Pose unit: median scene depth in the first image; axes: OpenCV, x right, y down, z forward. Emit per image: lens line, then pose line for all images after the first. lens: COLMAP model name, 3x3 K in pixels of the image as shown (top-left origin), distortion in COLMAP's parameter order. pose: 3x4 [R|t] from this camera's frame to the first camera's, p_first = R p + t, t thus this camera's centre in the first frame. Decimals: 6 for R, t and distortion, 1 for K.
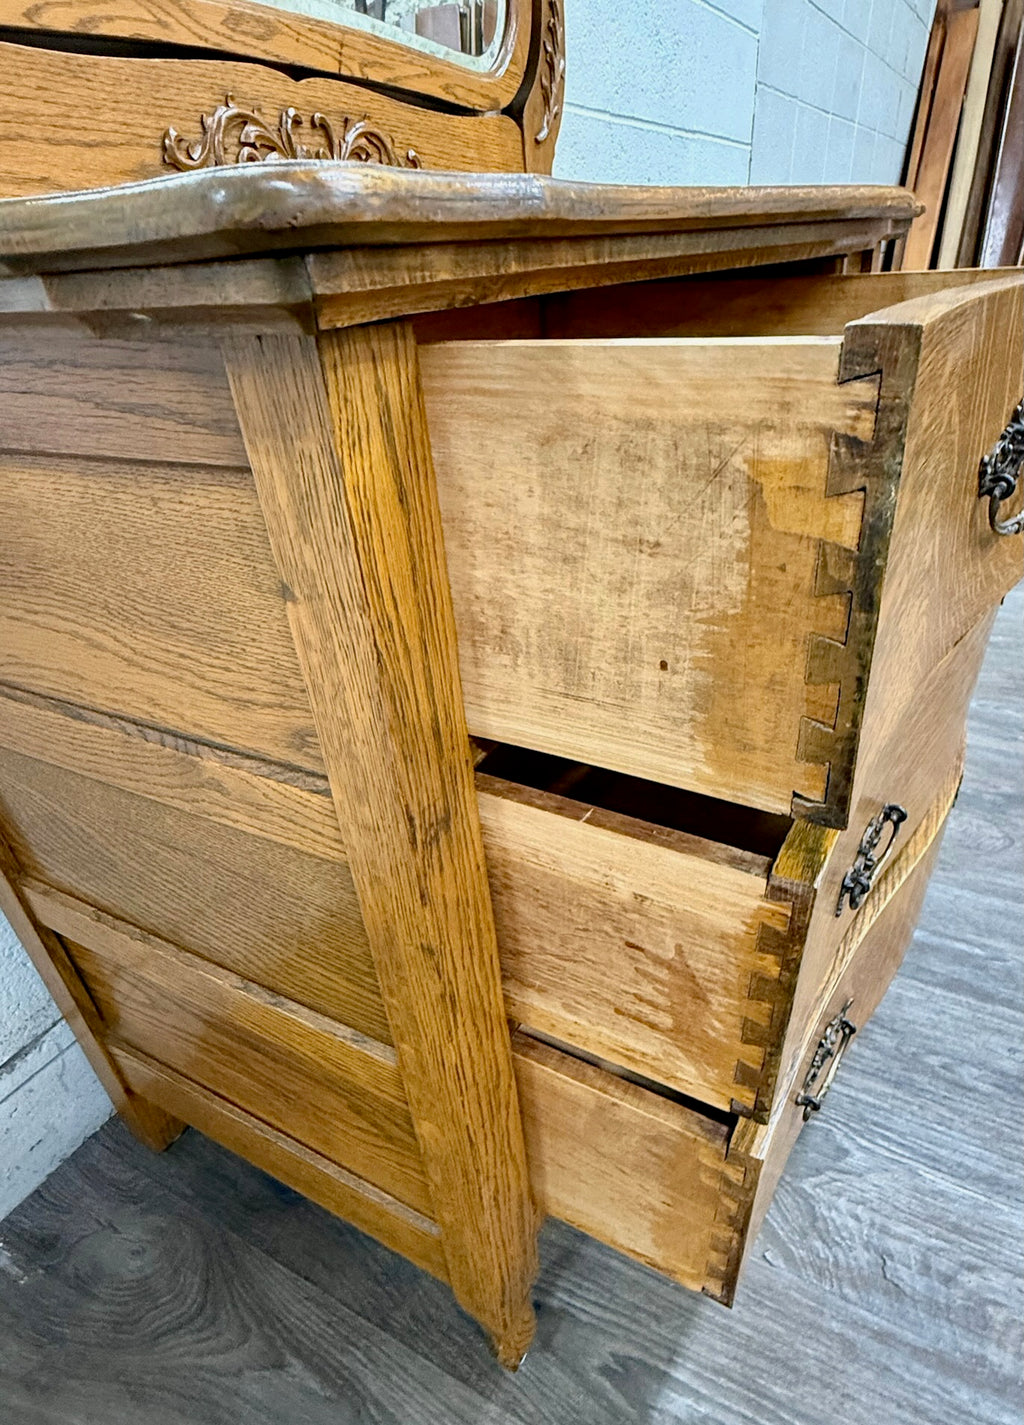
lens RADIAL K [[805.0, 0, 571.9], [0, 805.0, 745.7], [0, 0, 1]] dist [0.003878, -0.001799]
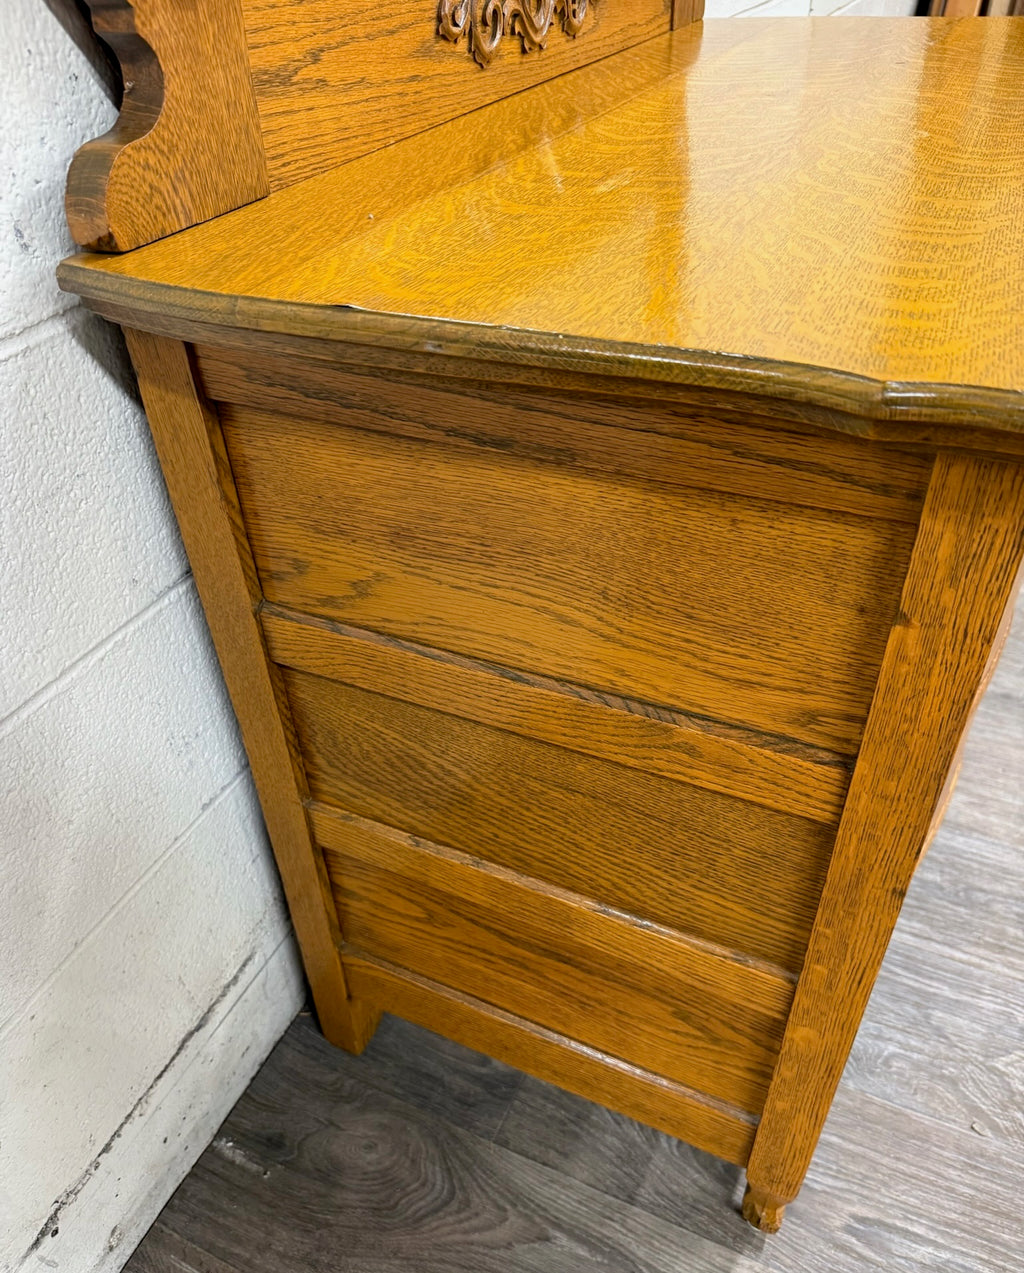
lens RADIAL K [[982.1, 0, 509.5], [0, 982.1, 694.9], [0, 0, 1]] dist [0.019027, -0.041461]
pose [[0.998527, -0.012735, 0.052737, -0.477404], [0.005274, 0.990240, 0.139270, -0.134970], [-0.053996, -0.138787, 0.988849, -0.198394]]
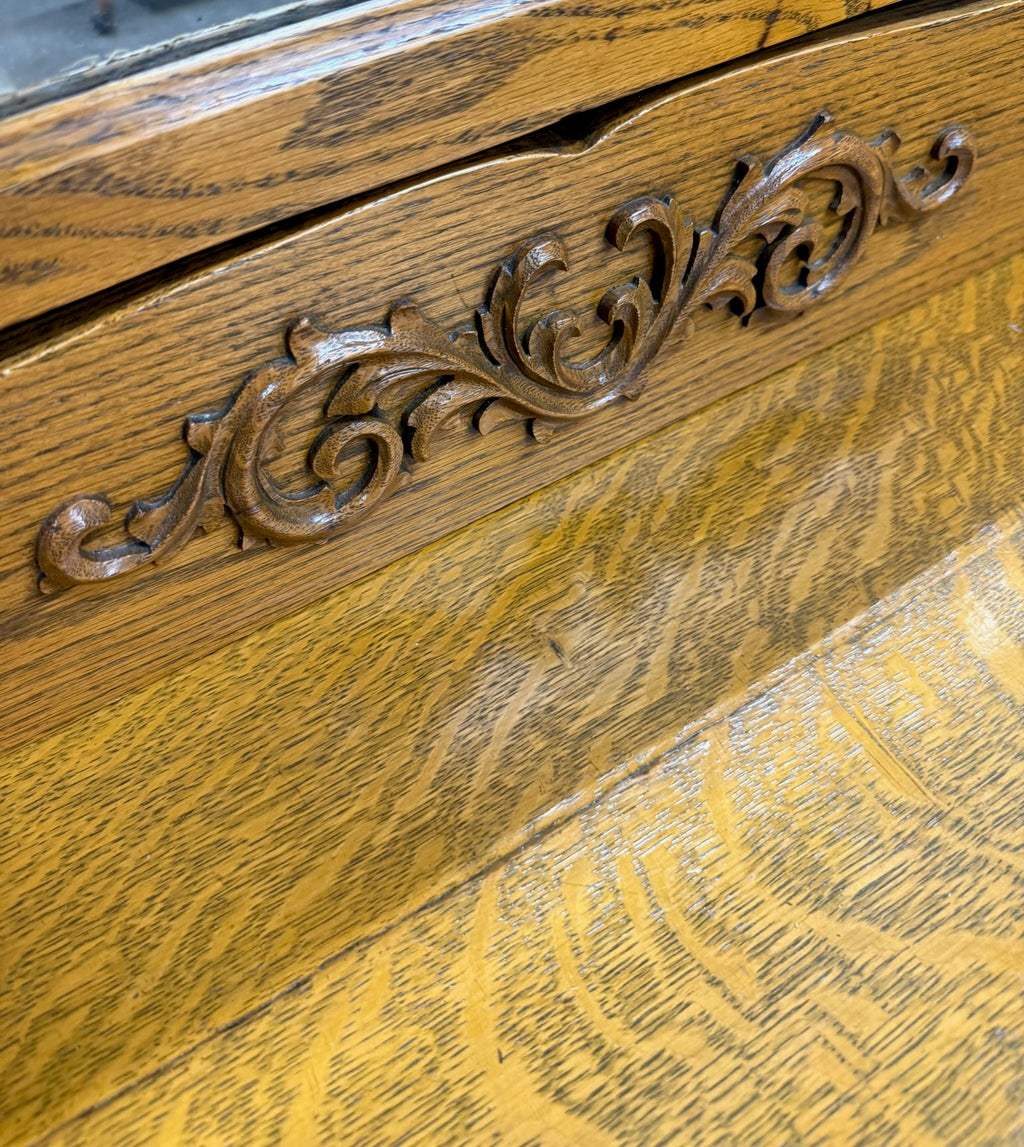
lens RADIAL K [[973.3, 0, 505.5], [0, 973.3, 472.8], [0, 0, 1]] dist [0.006540, -0.018390]
pose [[0.853425, 0.379781, -0.356977, -0.213824], [-0.259977, 0.903781, 0.339988, -0.924046], [0.451750, -0.197349, 0.870043, 0.726654]]
